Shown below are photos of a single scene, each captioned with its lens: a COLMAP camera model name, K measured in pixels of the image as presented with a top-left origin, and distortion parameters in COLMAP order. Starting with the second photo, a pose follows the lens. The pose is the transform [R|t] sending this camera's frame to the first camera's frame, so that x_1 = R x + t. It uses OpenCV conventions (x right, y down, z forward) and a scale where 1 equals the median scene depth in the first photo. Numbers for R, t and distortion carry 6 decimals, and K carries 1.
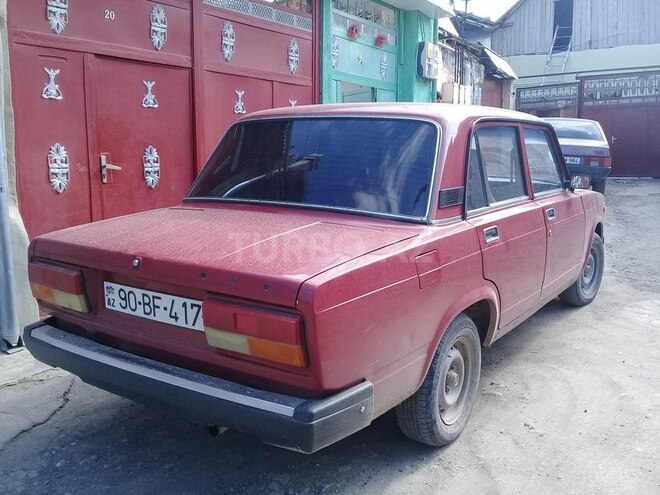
lens RADIAL K [[601.8, 0, 332.8], [0, 601.8, 247.9], [0, 0, 1]] dist [-0.006601, 0.000000]
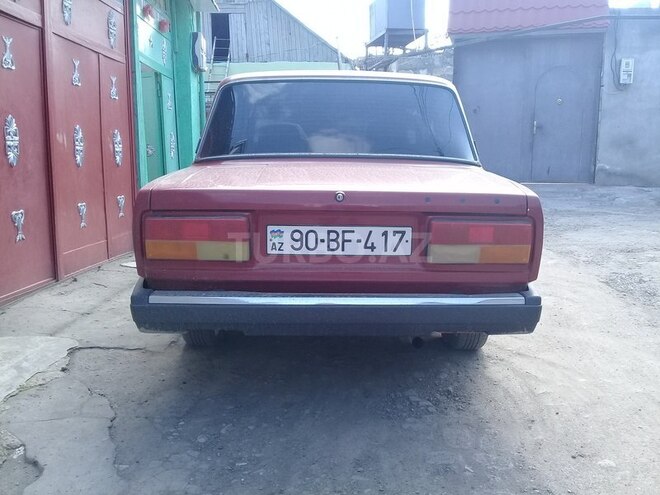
lens RADIAL K [[601.8, 0, 333.9], [0, 601.8, 248.9], [0, 0, 1]] dist [-0.006601, 0.000000]
pose [[0.825602, -0.084645, 0.557868, -0.788650], [0.092532, 0.995610, 0.014124, 0.083962], [-0.556615, 0.039960, 0.829809, 0.135642]]
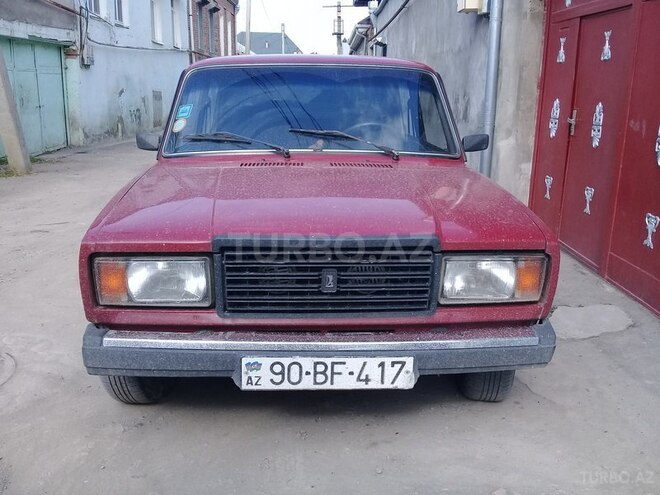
lens RADIAL K [[601.8, 0, 329.0], [0, 601.8, 246.9], [0, 0, 1]] dist [-0.006601, 0.000000]
pose [[0.794294, -0.129945, 0.593474, -0.705098], [0.080213, 0.990737, 0.109573, -0.159912], [-0.602215, -0.039429, 0.797360, 0.281321]]
